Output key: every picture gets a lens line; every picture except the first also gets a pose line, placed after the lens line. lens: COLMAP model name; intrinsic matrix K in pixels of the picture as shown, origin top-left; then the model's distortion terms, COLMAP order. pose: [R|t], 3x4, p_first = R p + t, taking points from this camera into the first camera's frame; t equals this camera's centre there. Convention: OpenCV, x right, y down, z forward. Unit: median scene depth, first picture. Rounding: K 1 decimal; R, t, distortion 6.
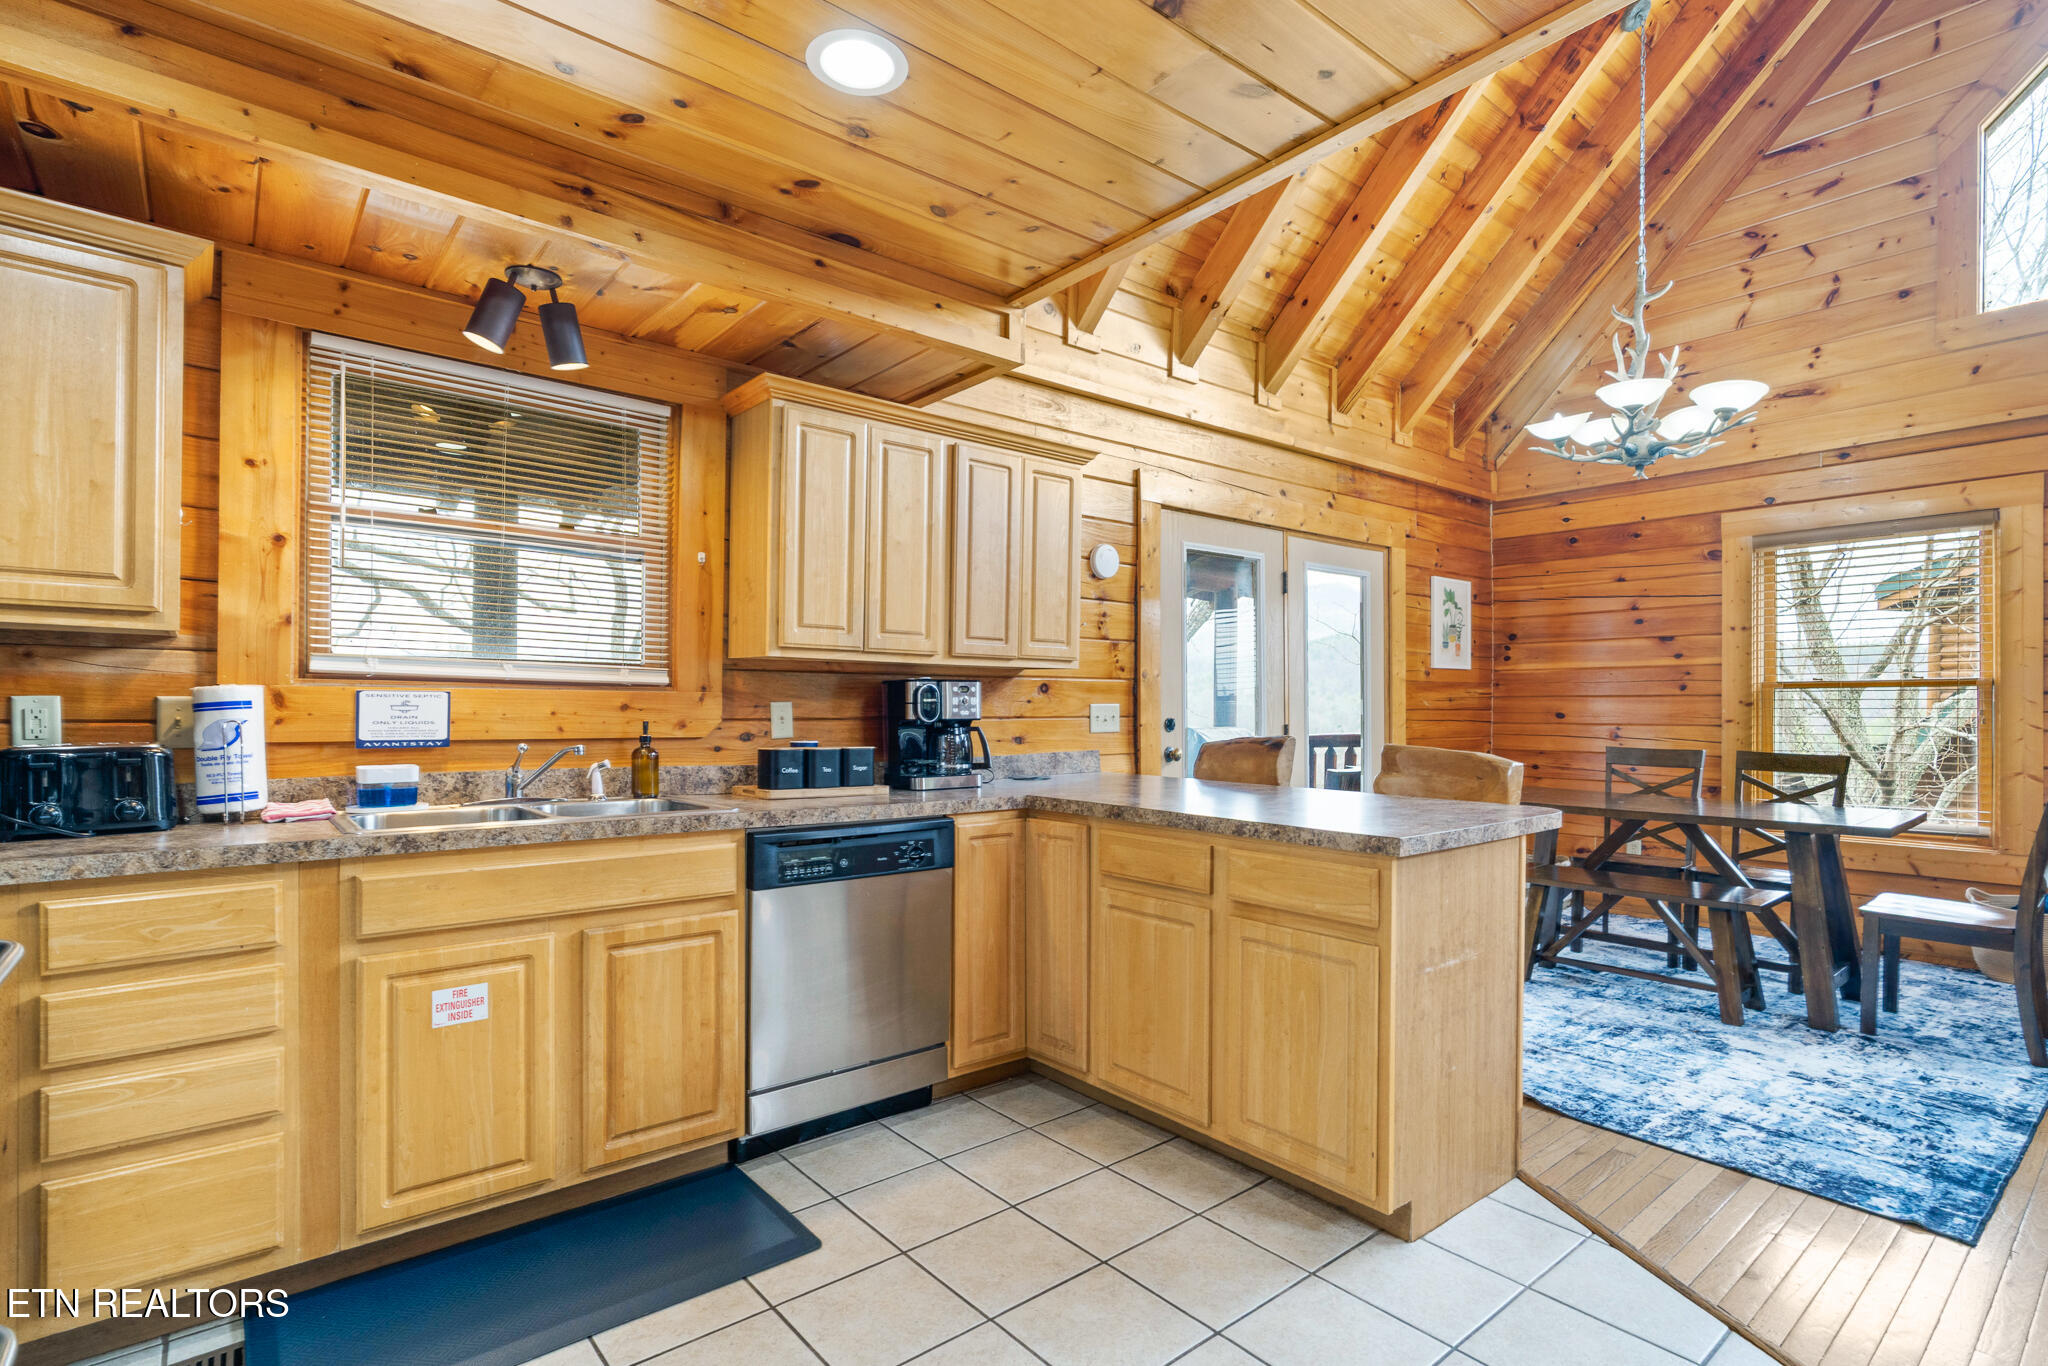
lens RADIAL K [[978.3, 0, 1033.4], [0, 978.3, 709.0], [0, 0, 1]] dist [-0.012065, 0.004347]
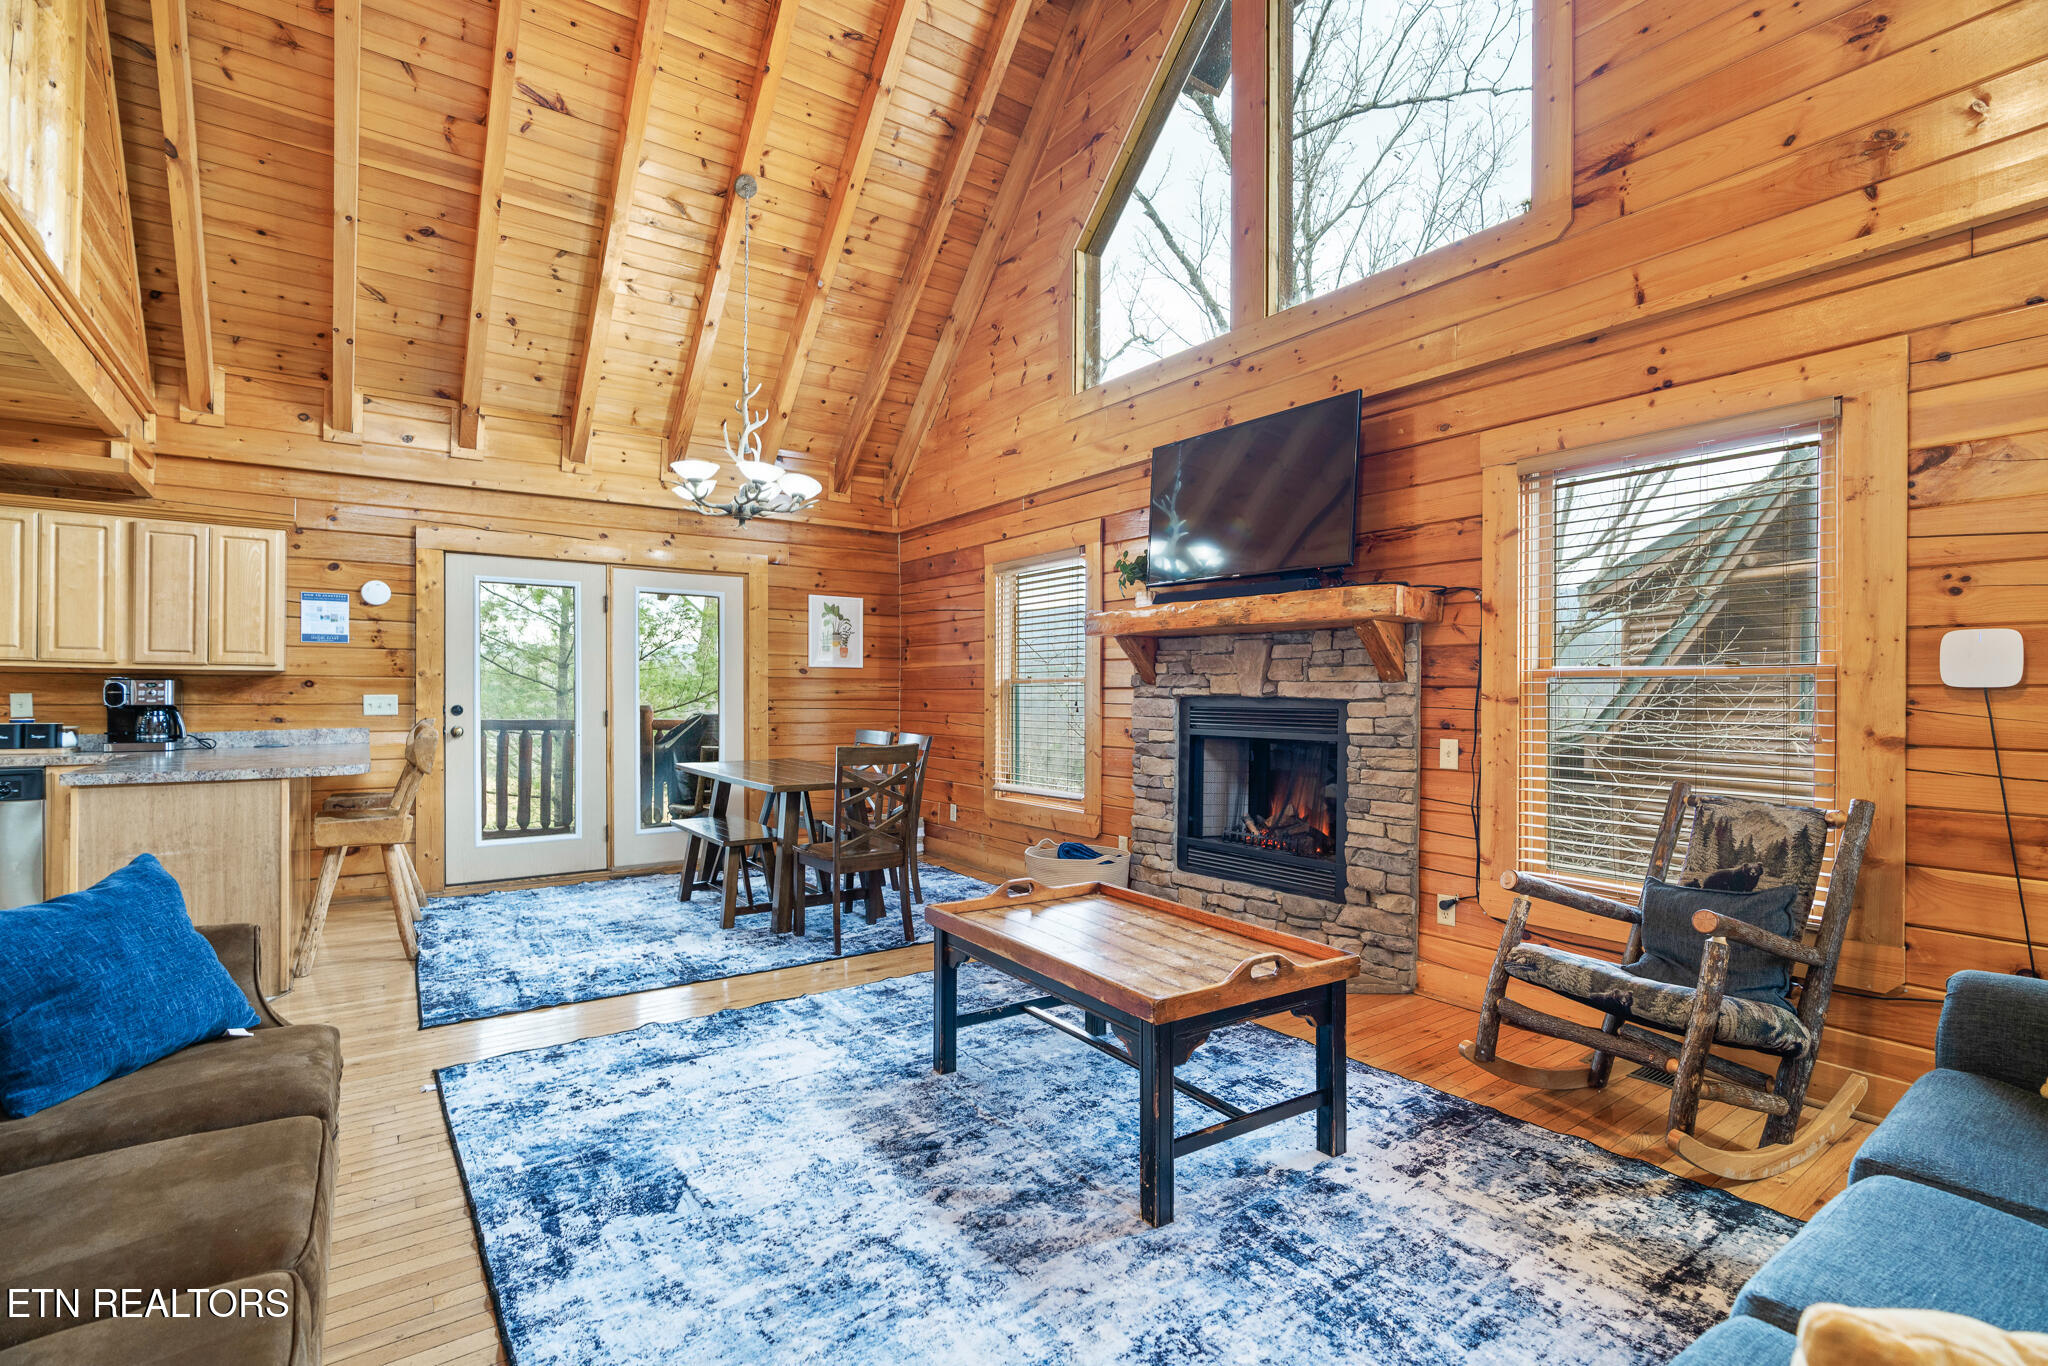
lens RADIAL K [[918.8, 0, 1020.1], [0, 918.8, 695.5], [0, 0, 1]] dist [-0.010467, 0.003354]
pose [[0.997898, 0.003173, -0.064725, 0.831699], [-0.003339, 0.999991, -0.002457, -0.003248], [0.064716, 0.002668, 0.997900, -0.187870]]
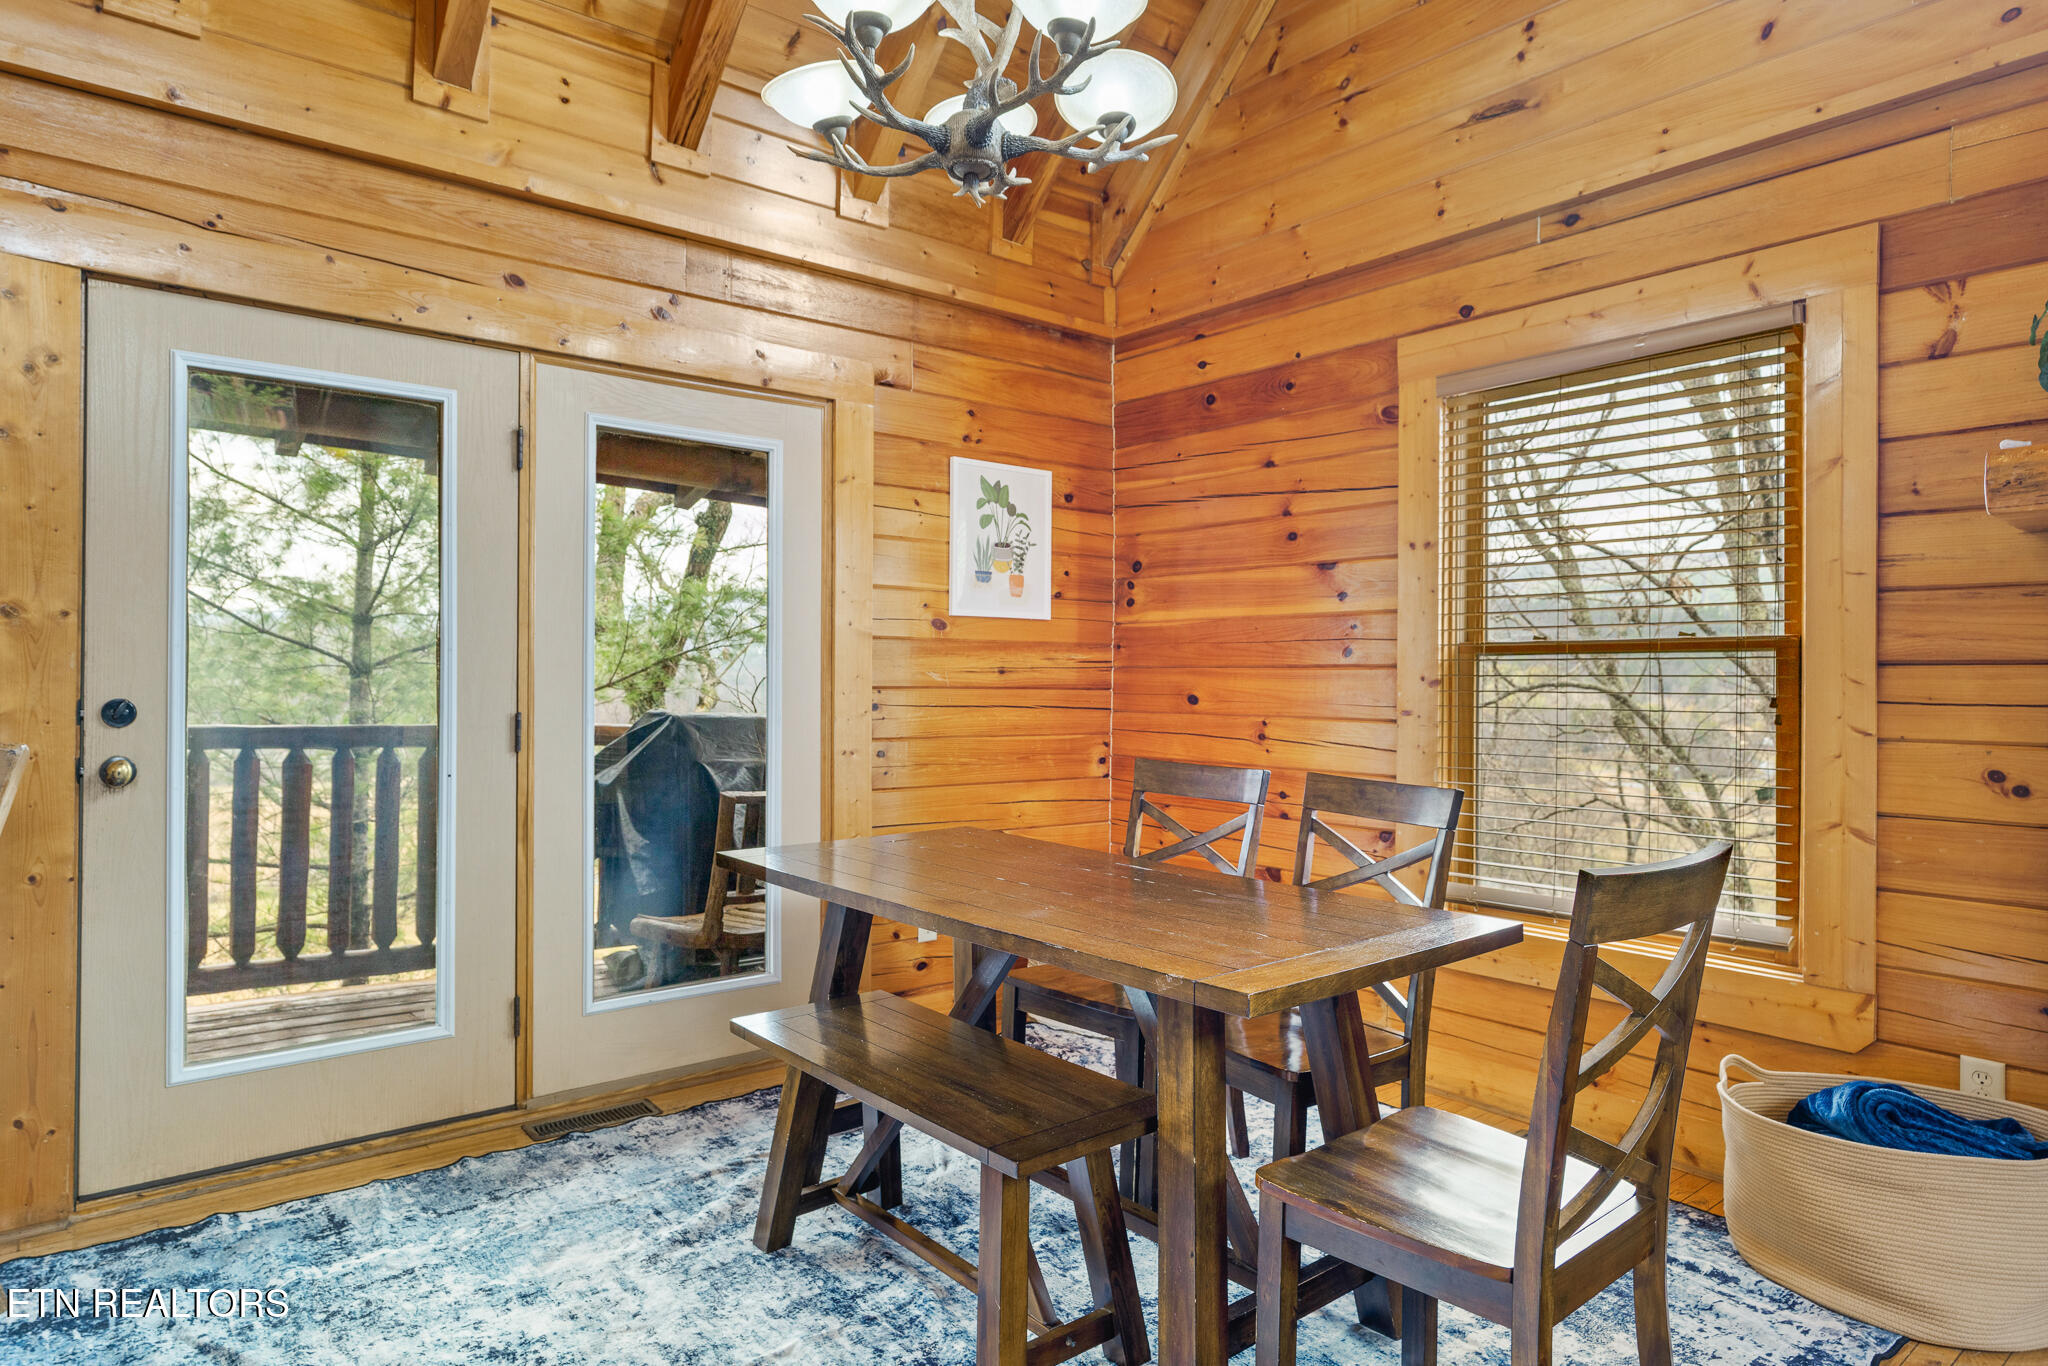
lens RADIAL K [[1193.7, 0, 1031.3], [0, 1193.7, 673.3], [0, 0, 1]] dist [-0.004808, 0.004781]
pose [[0.999954, 0.008675, 0.003986, 0.496776], [-0.008642, 0.999929, -0.008243, -0.002641], [-0.004058, 0.008208, 0.999958, 0.321090]]
